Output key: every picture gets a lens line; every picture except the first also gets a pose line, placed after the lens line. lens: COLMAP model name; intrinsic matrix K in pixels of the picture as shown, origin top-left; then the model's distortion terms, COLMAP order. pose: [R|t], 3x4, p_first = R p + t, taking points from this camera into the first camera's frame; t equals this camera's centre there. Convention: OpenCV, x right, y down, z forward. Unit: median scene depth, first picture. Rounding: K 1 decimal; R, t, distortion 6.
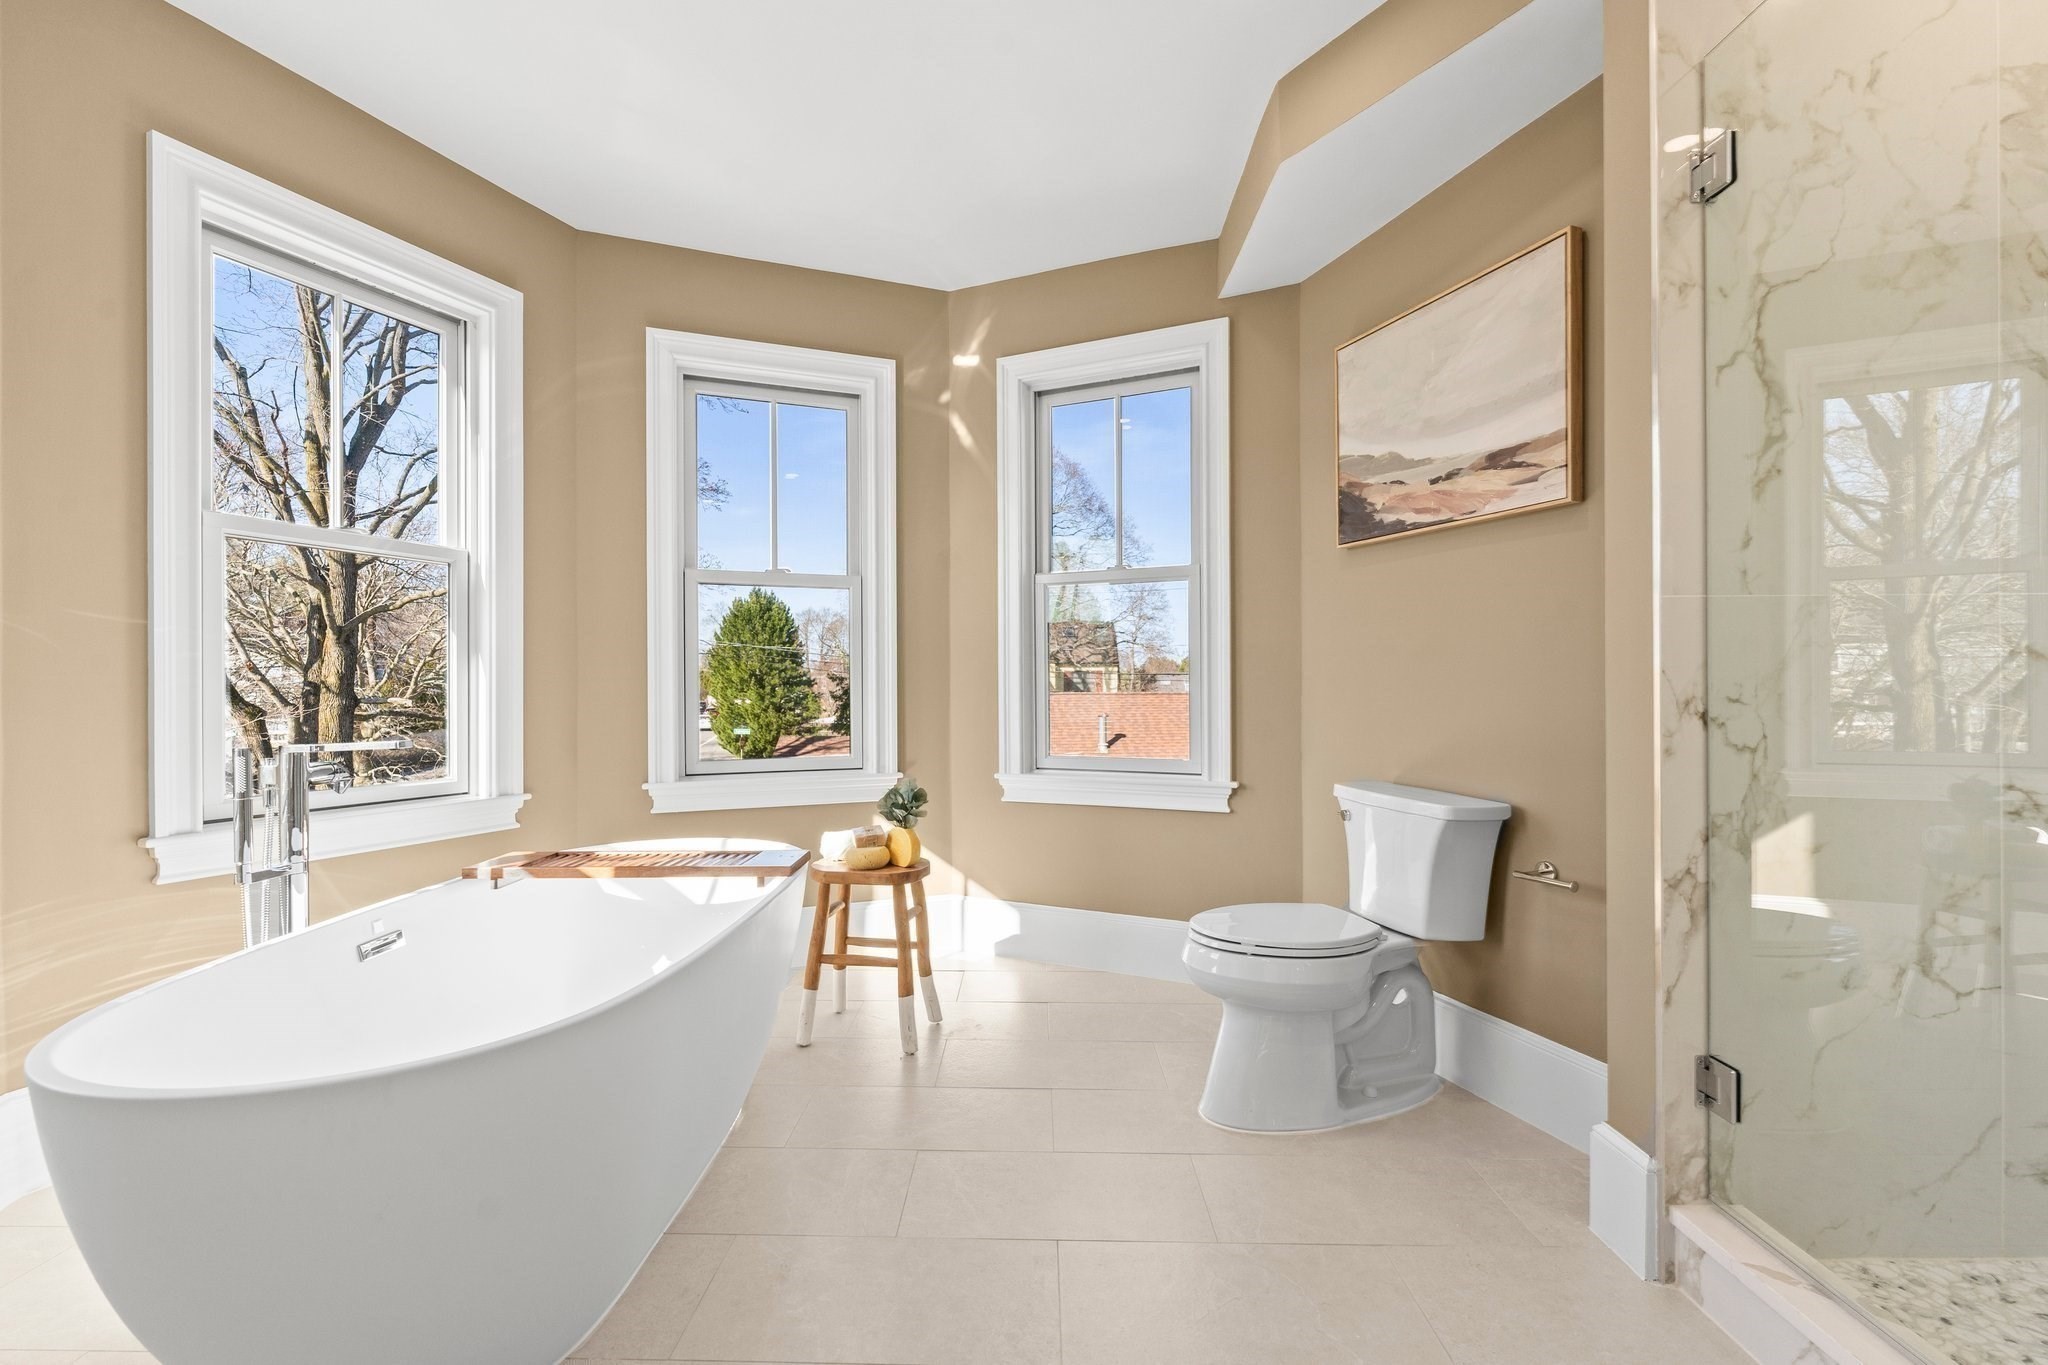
lens RADIAL K [[835.6, 0, 998.8], [0, 835.6, 683.9], [0, 0, 1]] dist [0.070674, -0.000187]
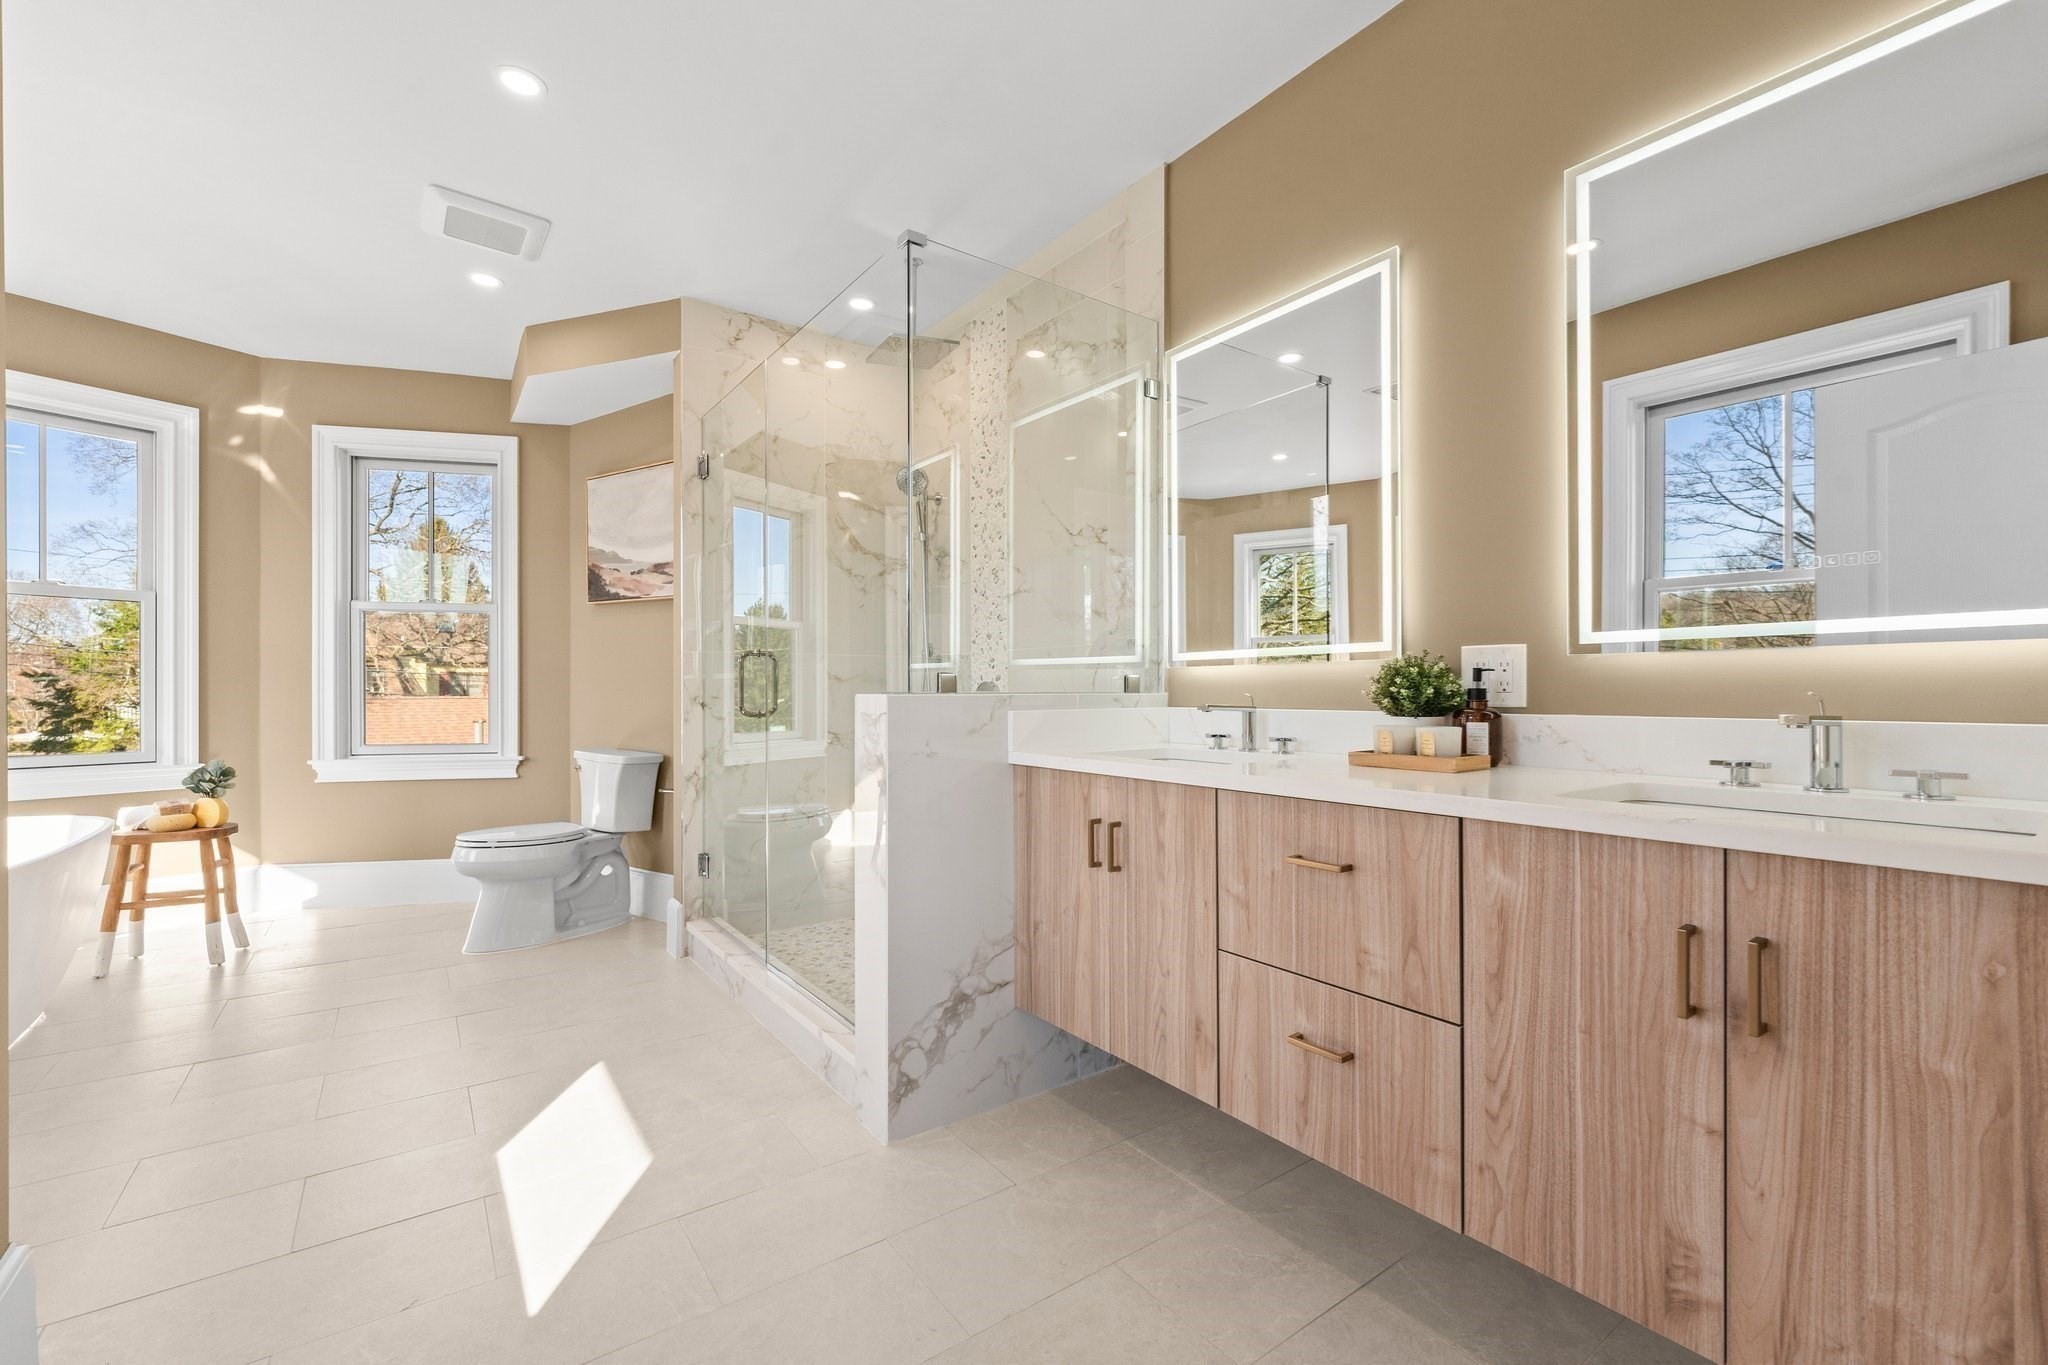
lens RADIAL K [[868.3, 0, 1019.5], [0, 868.3, 687.8], [0, 0, 1]] dist [0.010292, 0.000157]
pose [[0.792838, 0.005332, 0.609409, 0.049212], [-0.005348, 0.999984, -0.001792, -0.004113], [-0.609409, -0.001838, 0.792854, -0.796189]]
